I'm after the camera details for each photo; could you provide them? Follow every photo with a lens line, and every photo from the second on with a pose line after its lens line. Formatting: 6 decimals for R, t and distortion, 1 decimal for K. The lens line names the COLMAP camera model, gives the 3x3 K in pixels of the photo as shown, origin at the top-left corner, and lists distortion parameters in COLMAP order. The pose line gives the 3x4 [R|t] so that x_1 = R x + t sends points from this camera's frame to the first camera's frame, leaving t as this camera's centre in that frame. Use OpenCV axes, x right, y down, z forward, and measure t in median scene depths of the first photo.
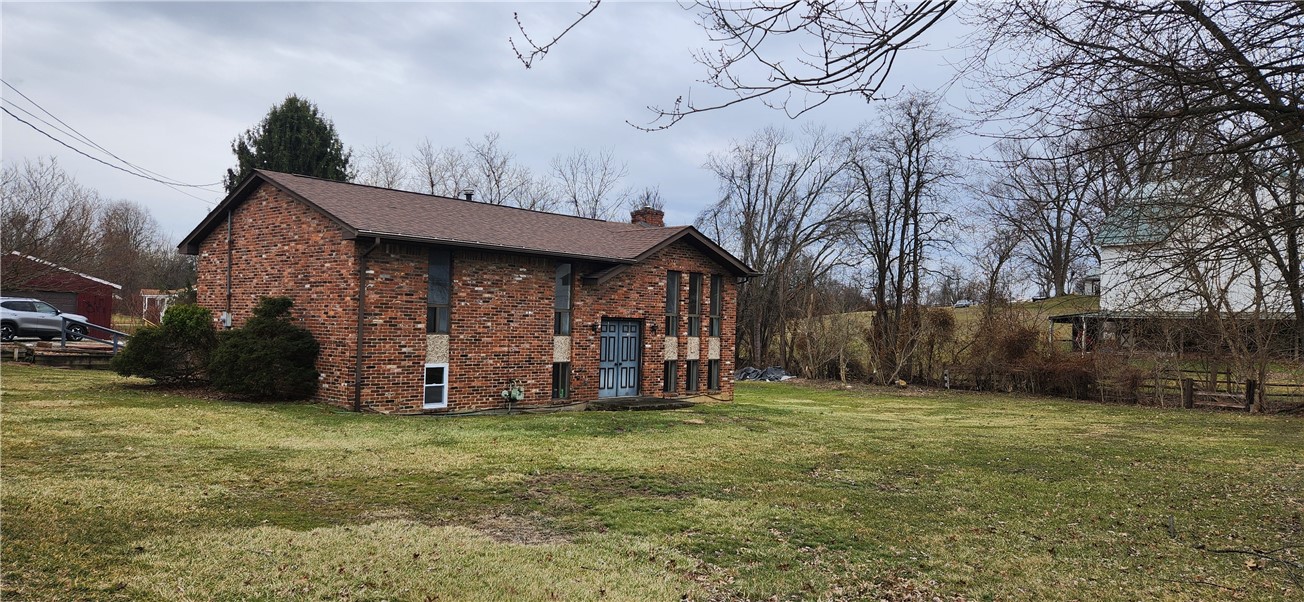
lens RADIAL K [[861.6, 0, 665.4], [0, 861.6, 307.2], [0, 0, 1]] dist [0.102665, -0.093168]
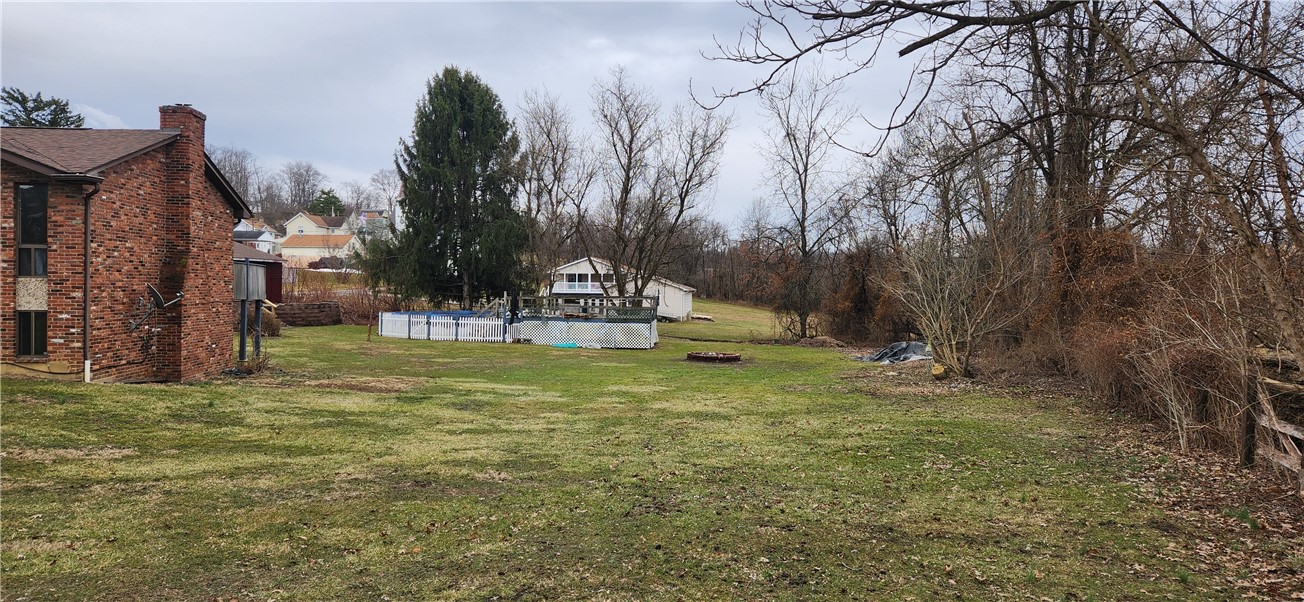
lens RADIAL K [[865.7, 0, 647.3], [0, 865.7, 293.2], [0, 0, 1]] dist [0.078500, -0.071885]
pose [[0.757793, -0.017475, -0.652261, 0.902262], [0.023834, 0.999716, 0.000906, 0.060498], [0.652059, -0.016232, 0.757994, 0.830170]]
